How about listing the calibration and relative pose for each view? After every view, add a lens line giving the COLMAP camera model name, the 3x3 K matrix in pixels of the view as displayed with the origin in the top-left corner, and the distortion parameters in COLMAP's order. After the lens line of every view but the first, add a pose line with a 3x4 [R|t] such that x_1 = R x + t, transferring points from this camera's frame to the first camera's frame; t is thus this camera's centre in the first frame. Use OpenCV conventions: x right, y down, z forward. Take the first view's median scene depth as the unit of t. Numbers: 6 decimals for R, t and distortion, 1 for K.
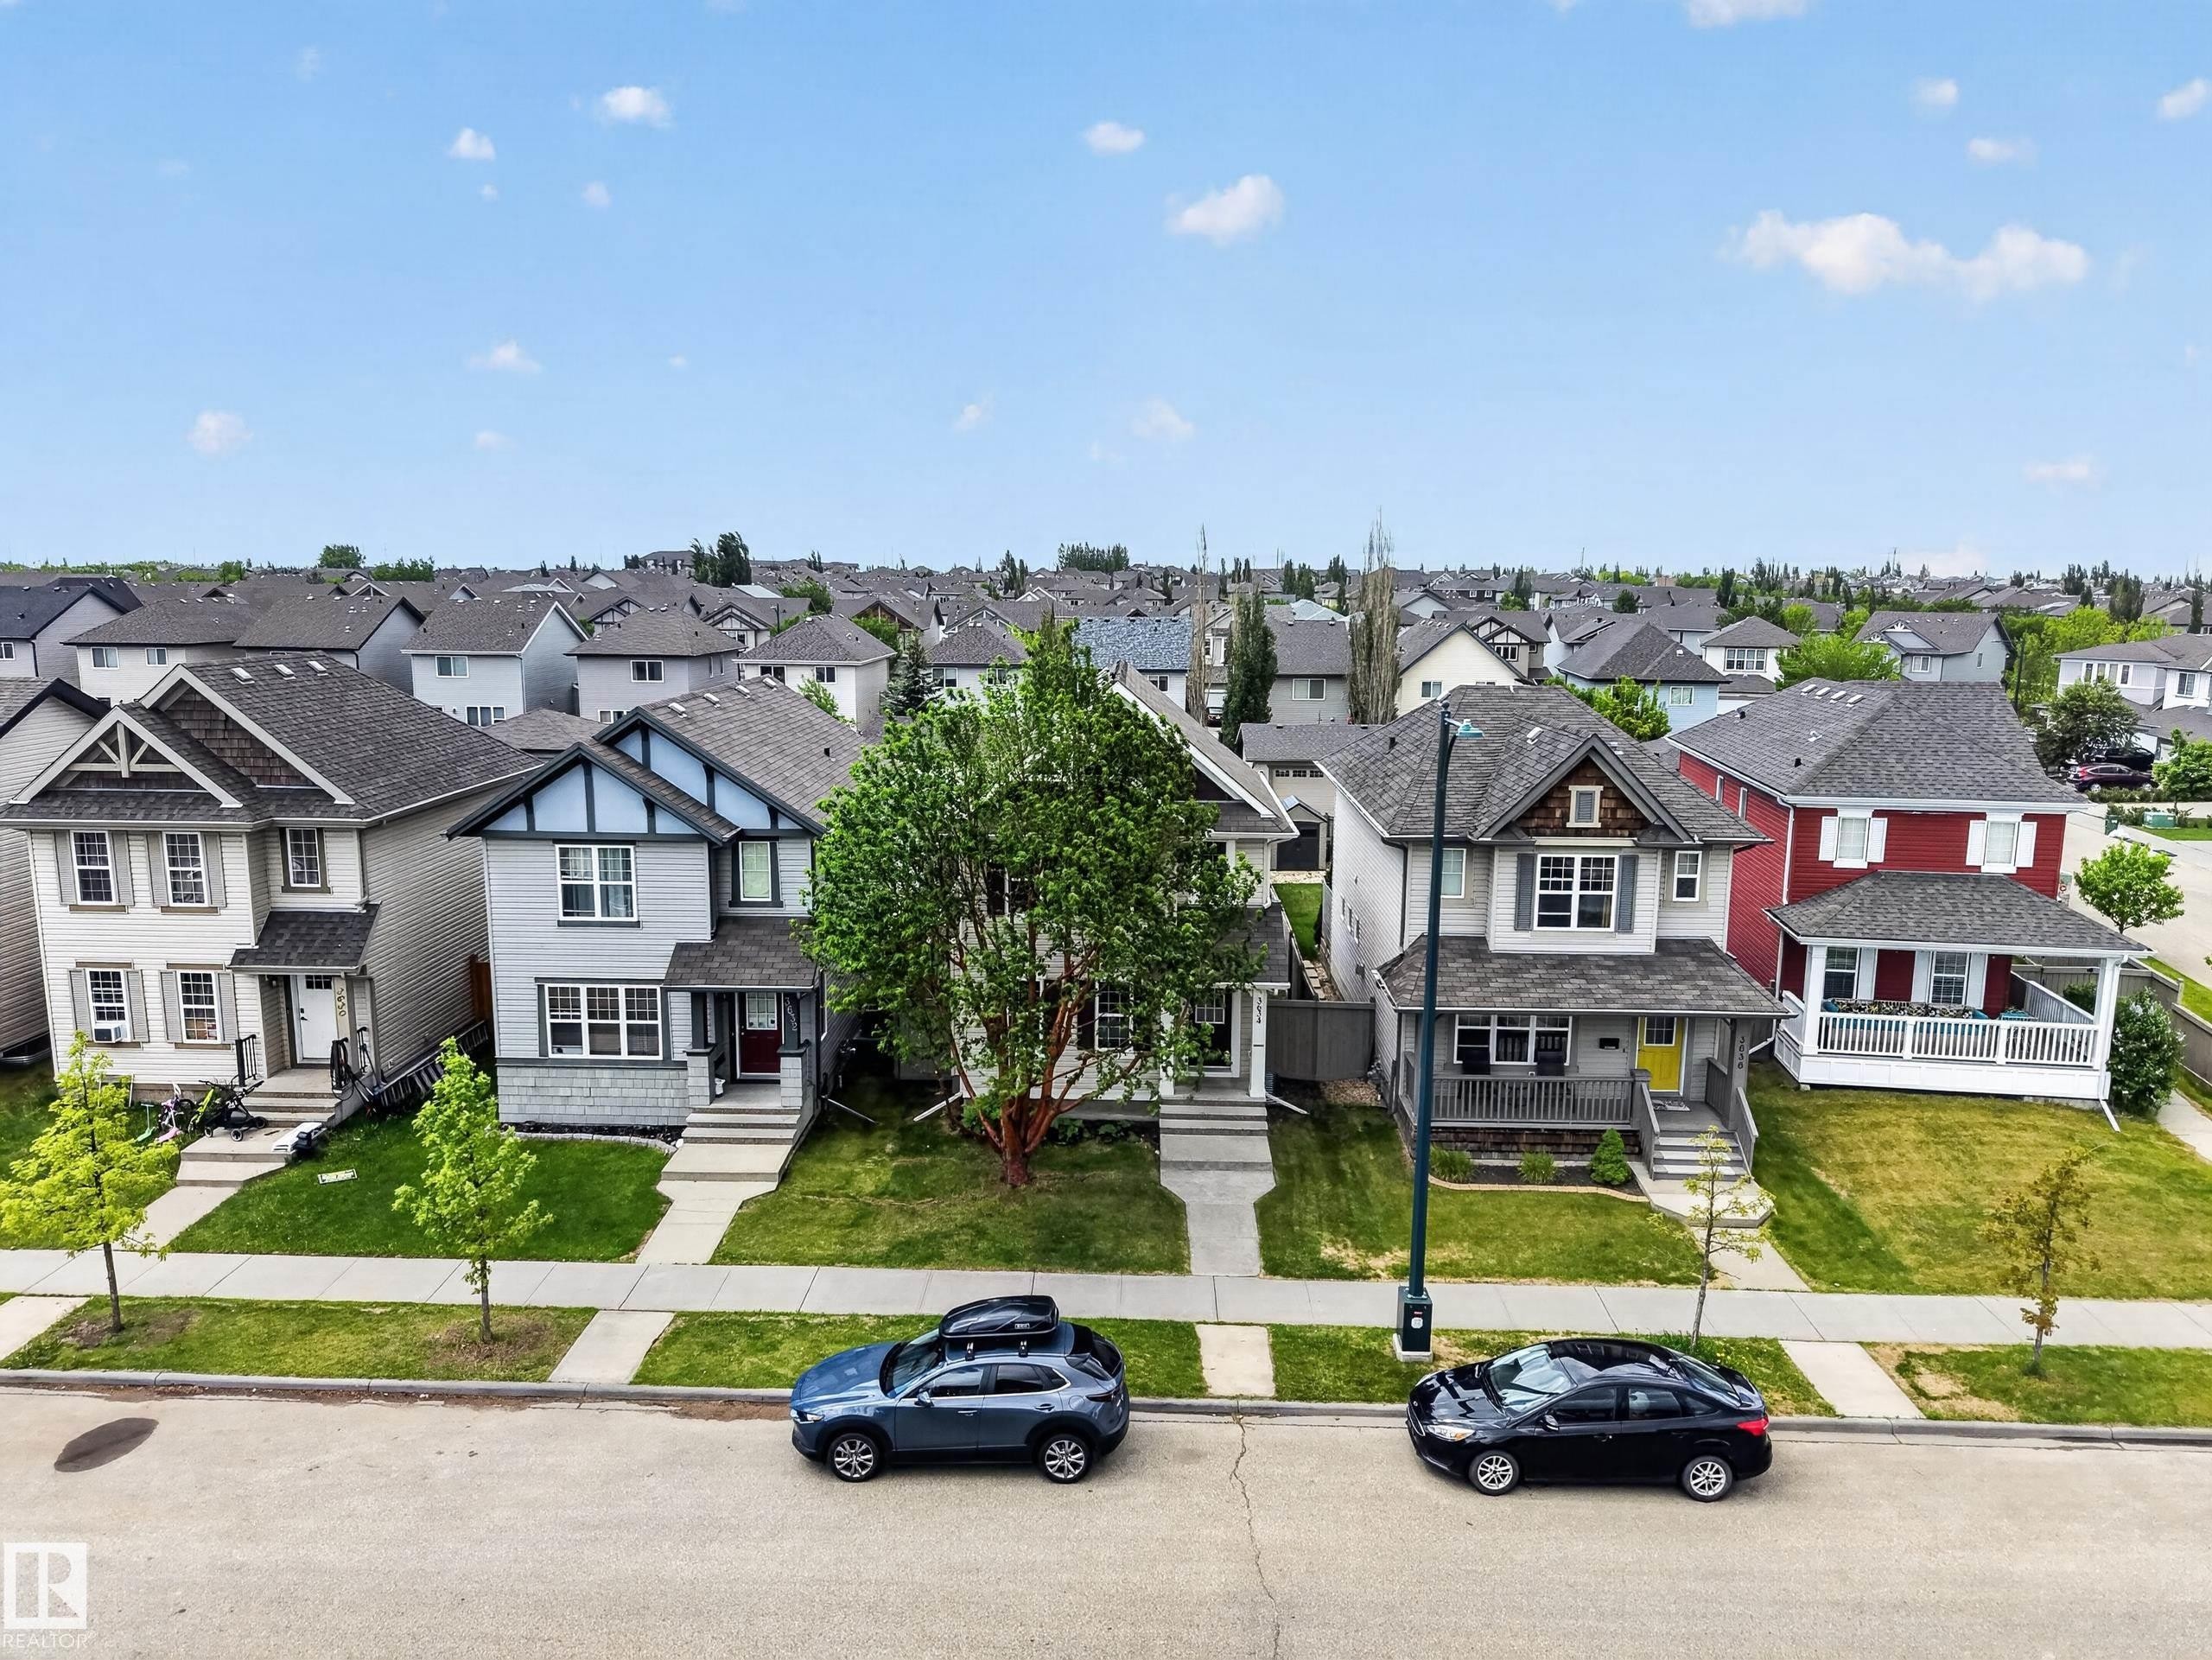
lens RADIAL K [[1470.1, 0, 1102.4], [0, 1470.1, 838.7], [0, 0, 1]] dist [0.032102, -0.020589]
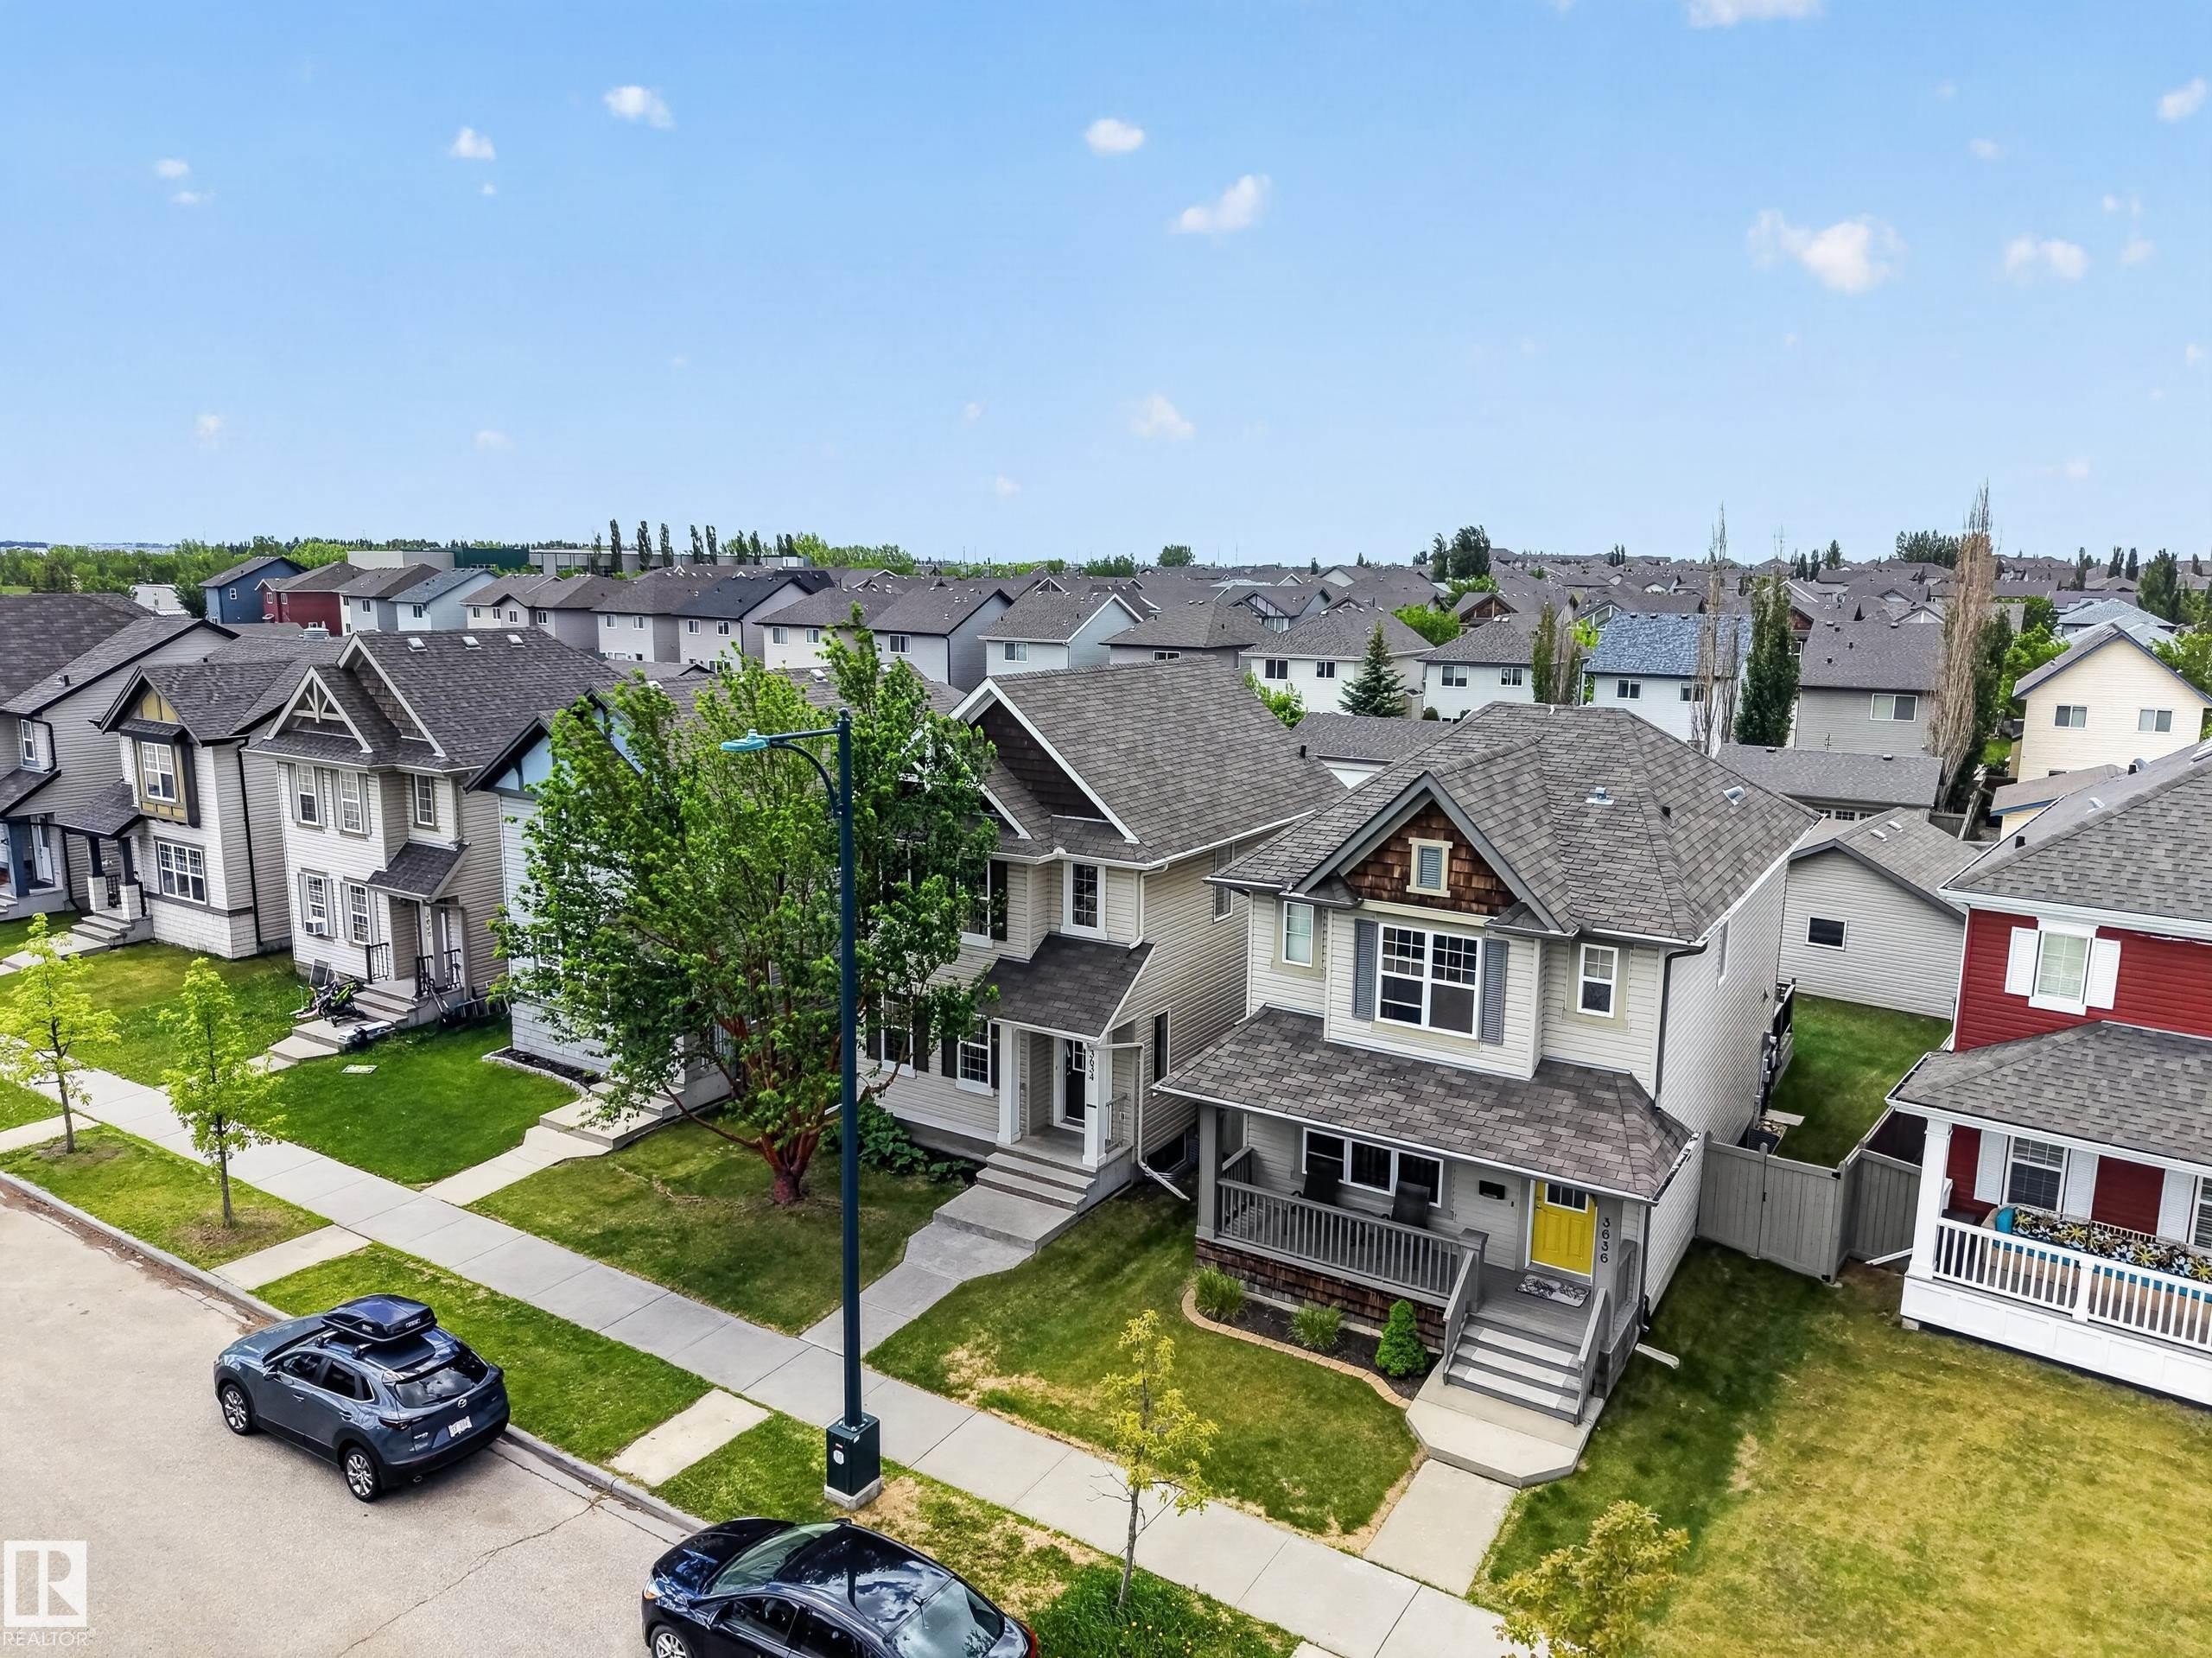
lens RADIAL K [[1470.0, 0, 1106.1], [0, 1470.0, 831.7], [0, 0, 1]] dist [0.032102, -0.020589]
pose [[0.858592, 0.091392, -0.504447, 0.550944], [-0.092453, 0.995452, 0.022990, -0.040802], [0.504253, 0.026898, 0.863137, 0.266085]]
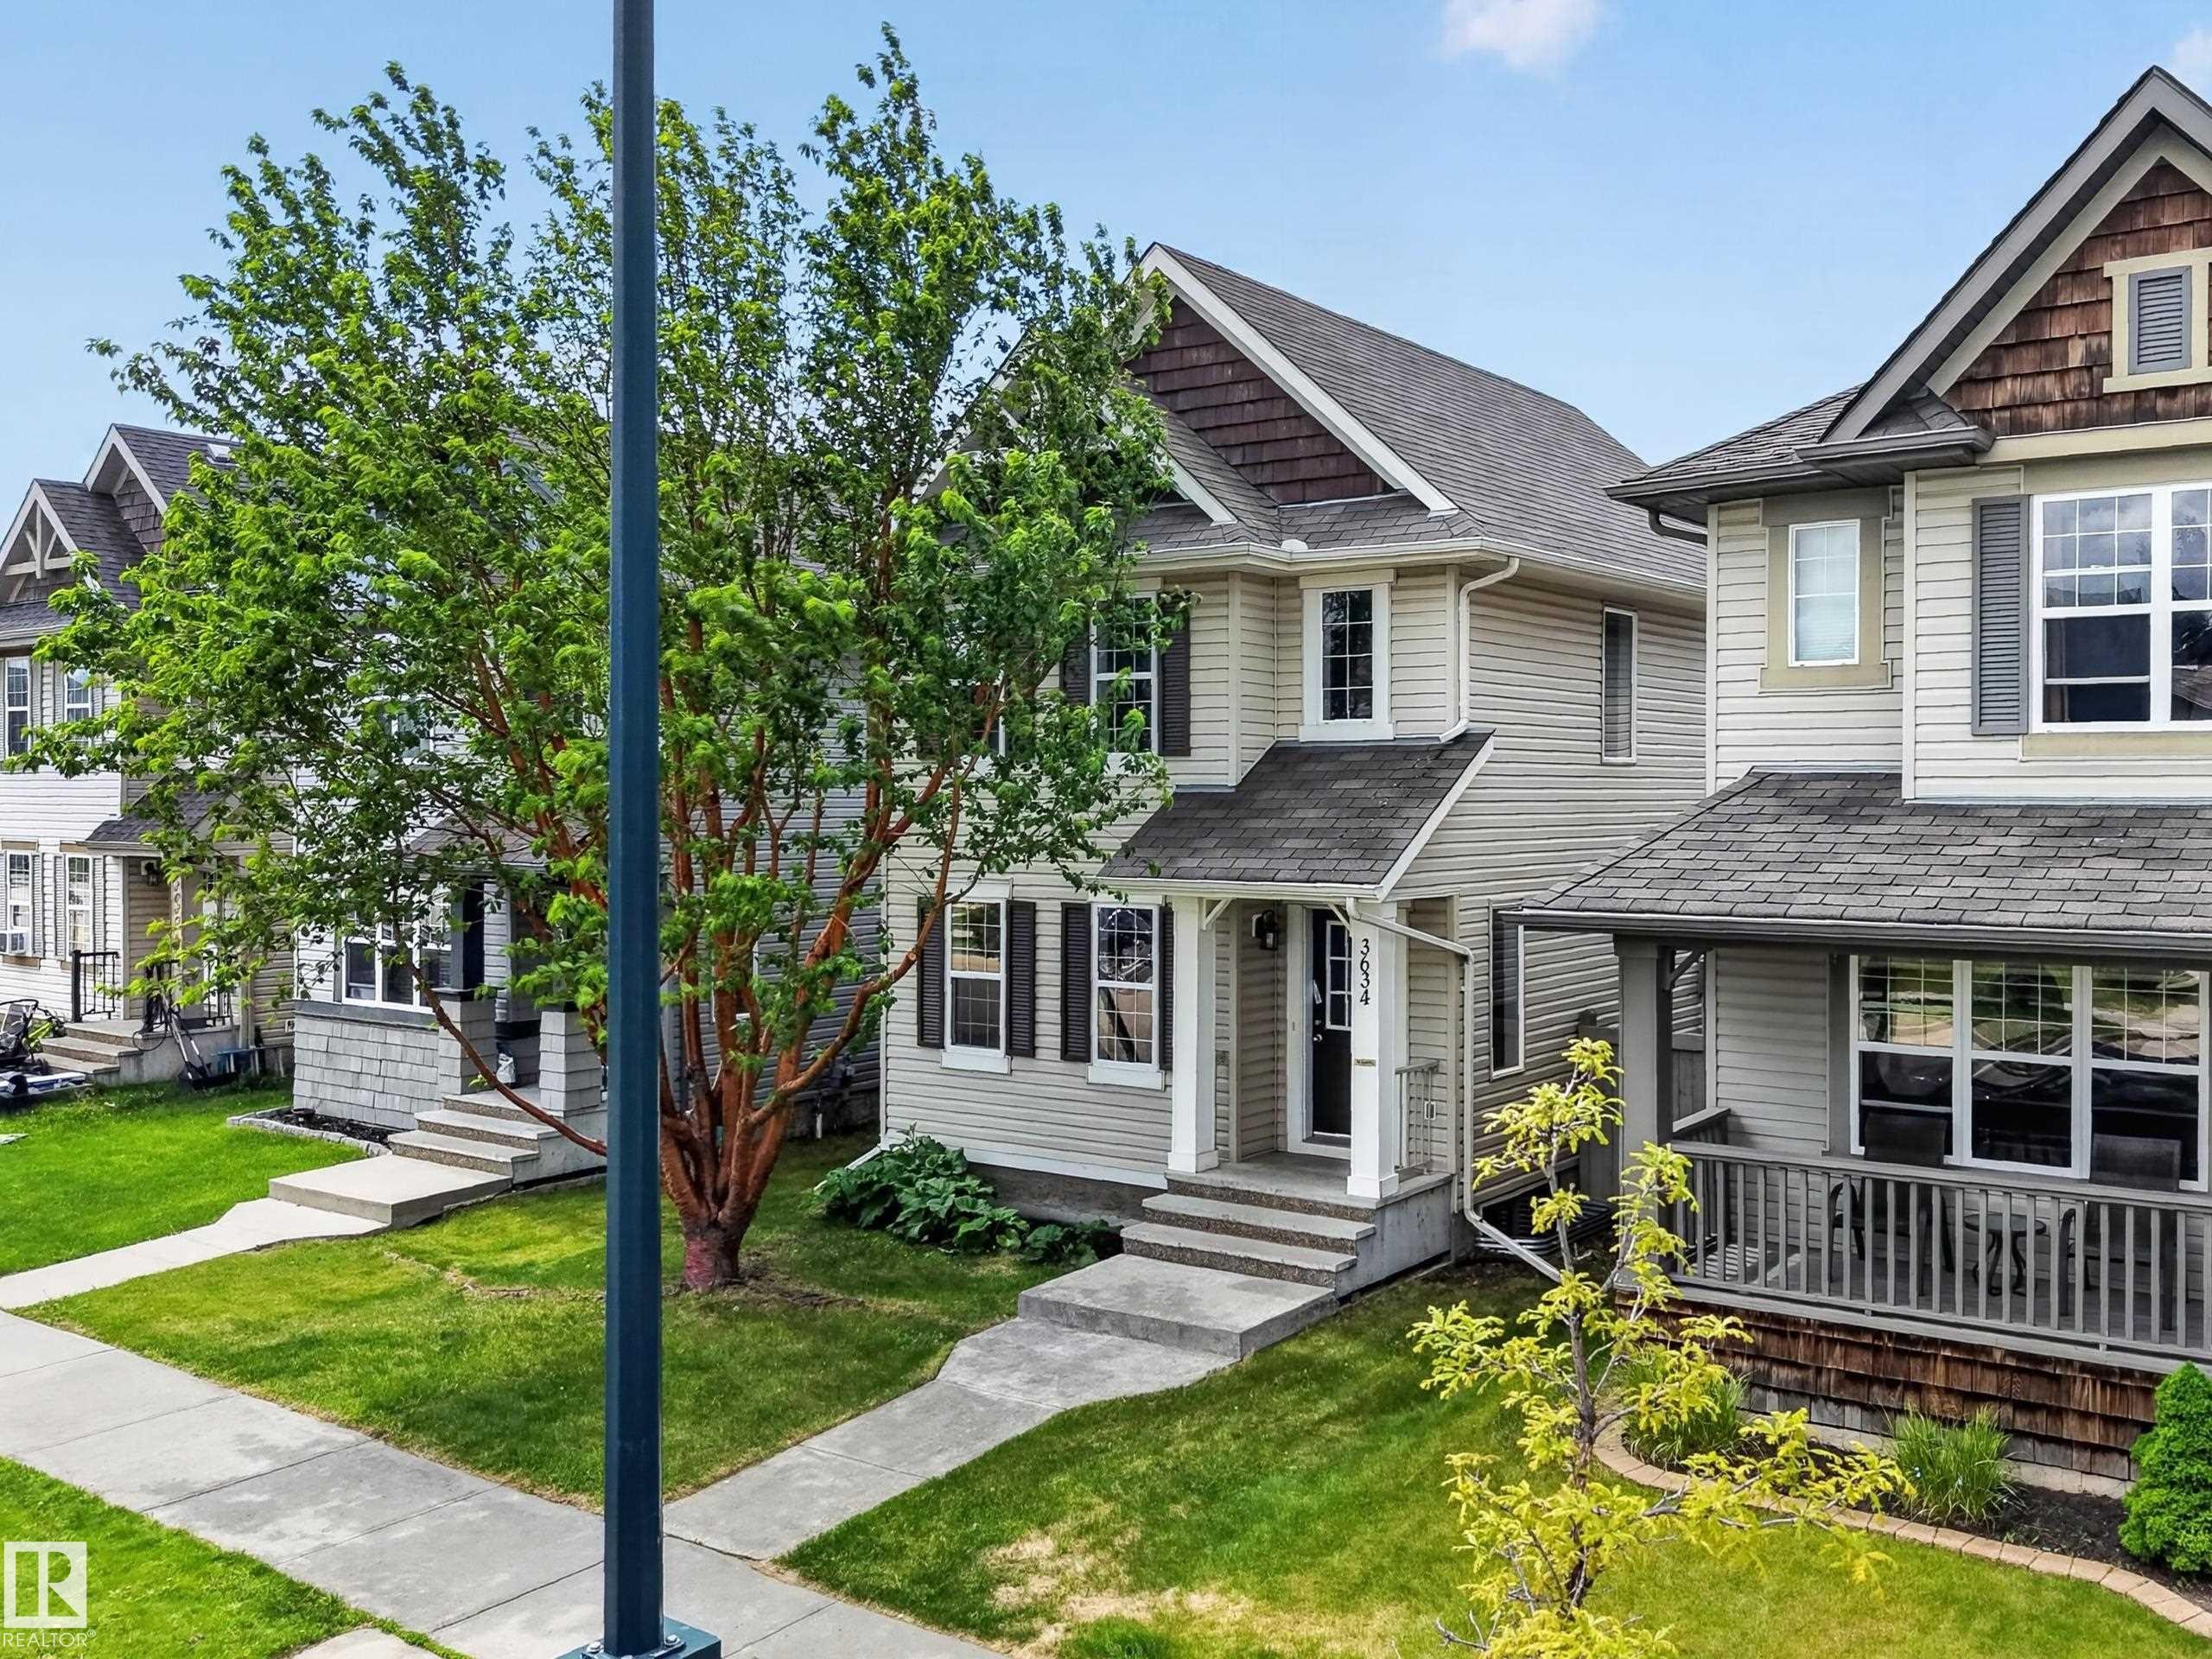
lens RADIAL K [[1863.2, 0, 1368.4], [0, 1863.2, 825.0], [0, 0, 1]] dist [0.010334, -0.003969]
pose [[0.856755, 0.000490, -0.515724, 0.380793], [-0.083318, 0.986995, -0.137475, 0.151255], [0.508949, 0.160751, 0.845653, 0.580492]]
